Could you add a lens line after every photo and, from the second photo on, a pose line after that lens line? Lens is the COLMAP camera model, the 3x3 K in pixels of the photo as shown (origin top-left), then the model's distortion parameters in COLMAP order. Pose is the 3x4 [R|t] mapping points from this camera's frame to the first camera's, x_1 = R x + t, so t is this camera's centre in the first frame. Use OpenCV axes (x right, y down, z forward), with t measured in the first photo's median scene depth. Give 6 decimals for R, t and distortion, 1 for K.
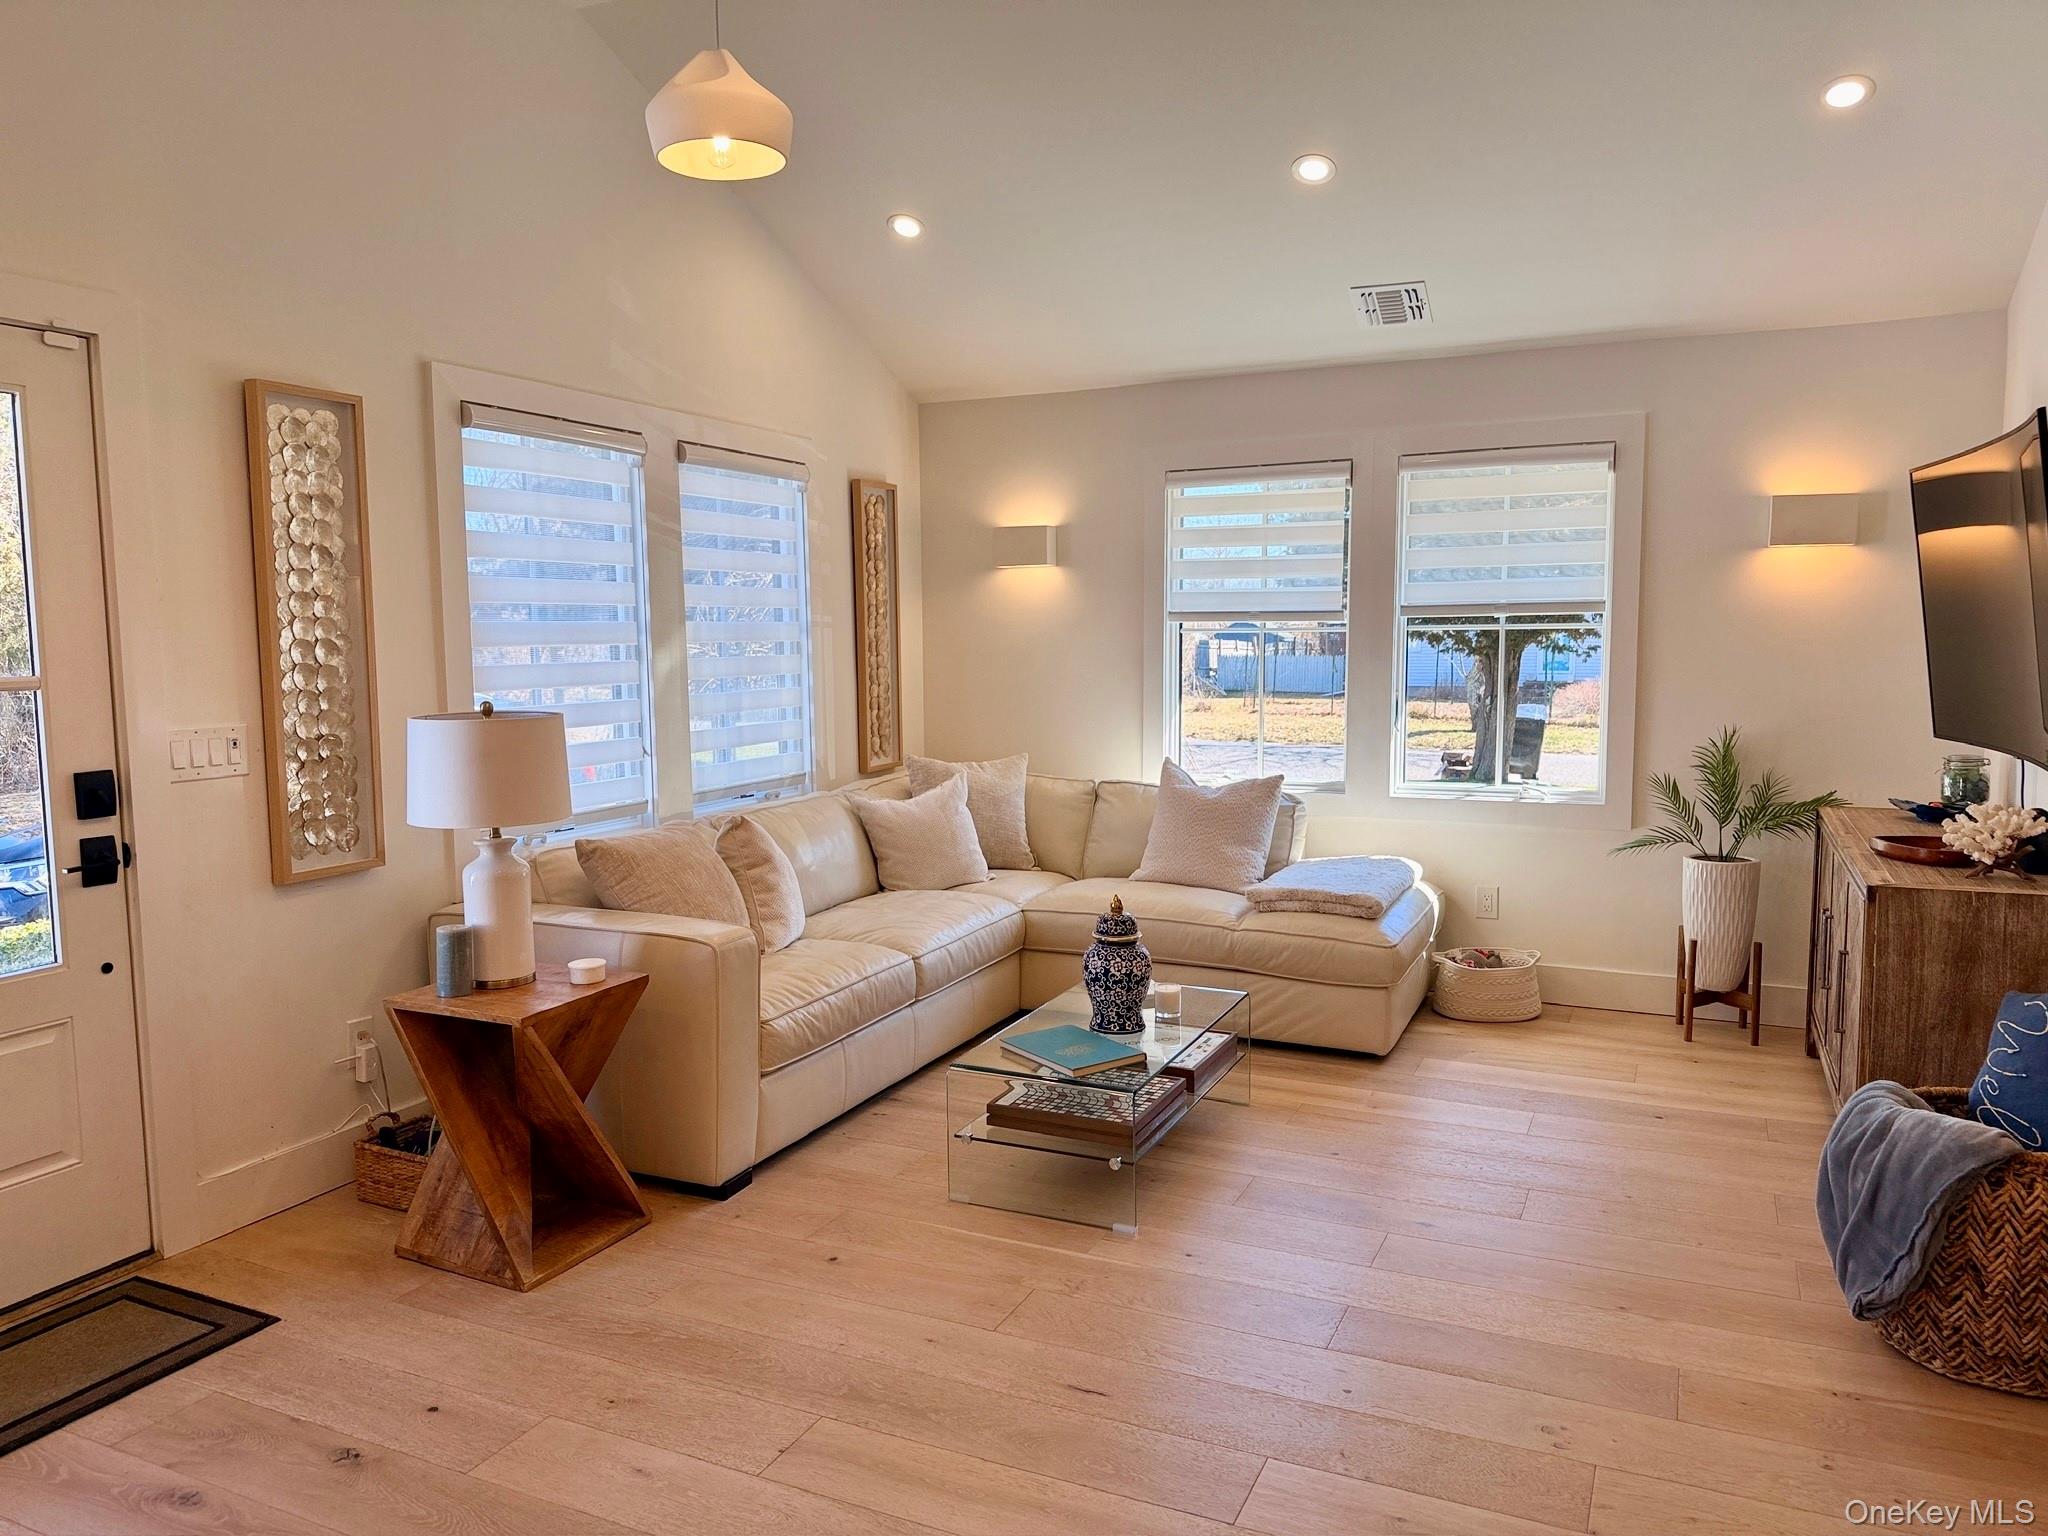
lens RADIAL K [[1418.2, 0, 1015.9], [0, 1418.2, 780.0], [0, 0, 1]] dist [0.048825, -0.048104]
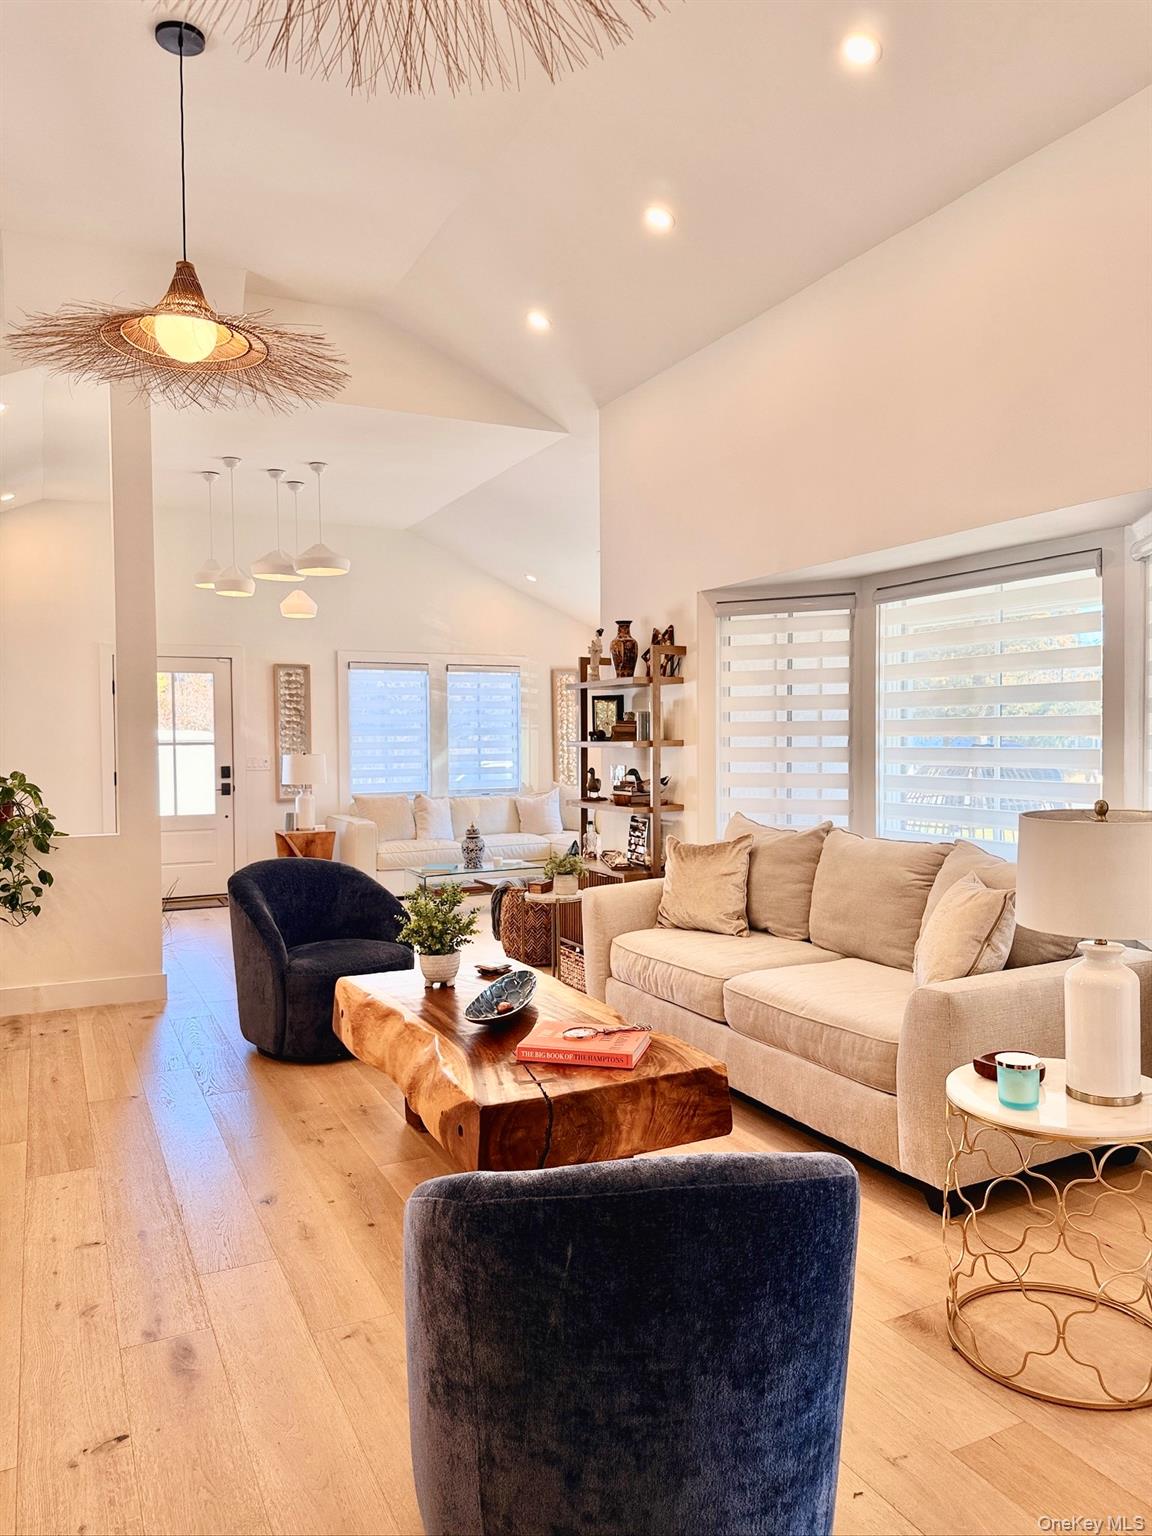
lens RADIAL K [[1069.8, 0, 576.0], [0, 1069.8, 768.0], [0, 0, 1]] dist [0.141205, -0.231698]
pose [[0.782396, 0.024686, -0.622292, 1.419639], [-0.065786, 0.996900, -0.043164, 0.046000], [0.619297, 0.074709, 0.781594, -0.534928]]
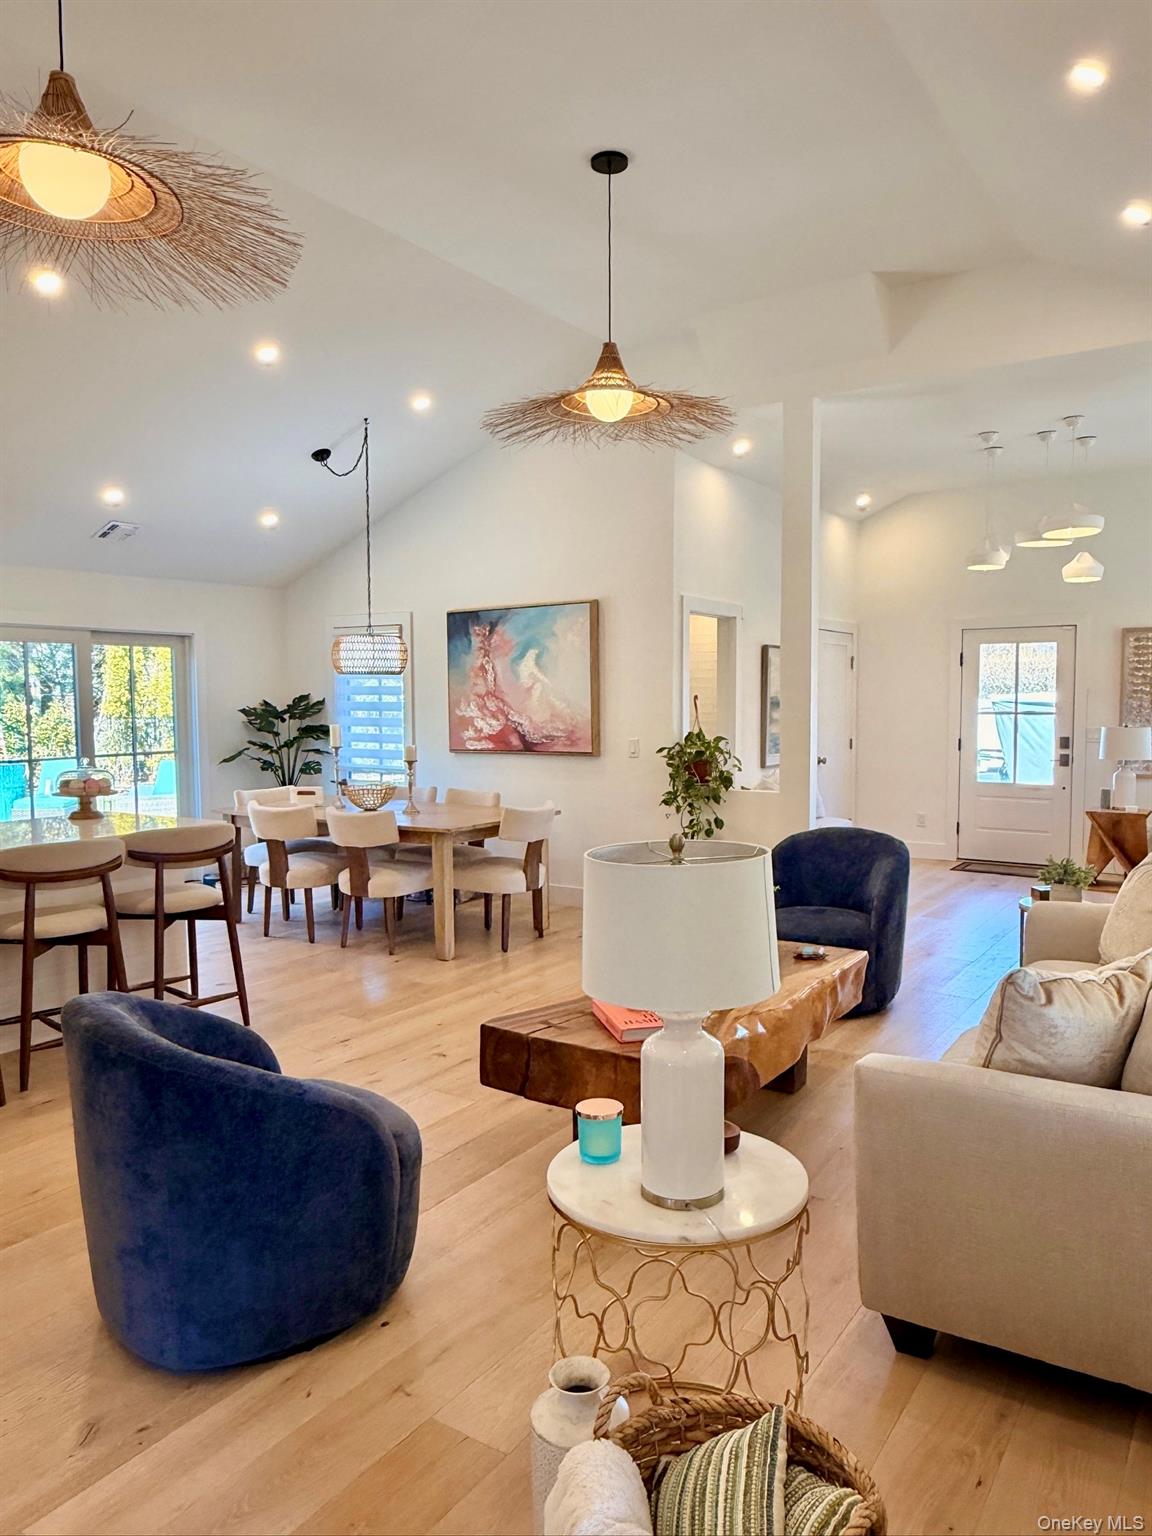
lens RADIAL K [[1080.8, 0, 576.0], [0, 1080.8, 768.0], [0, 0, 1]] dist [-0.037222, -0.000544]
pose [[-0.147738, 0.077354, -0.985997, 1.727934], [-0.099729, 0.990690, 0.092665, -0.042349], [0.983986, 0.112023, -0.138648, 0.075494]]
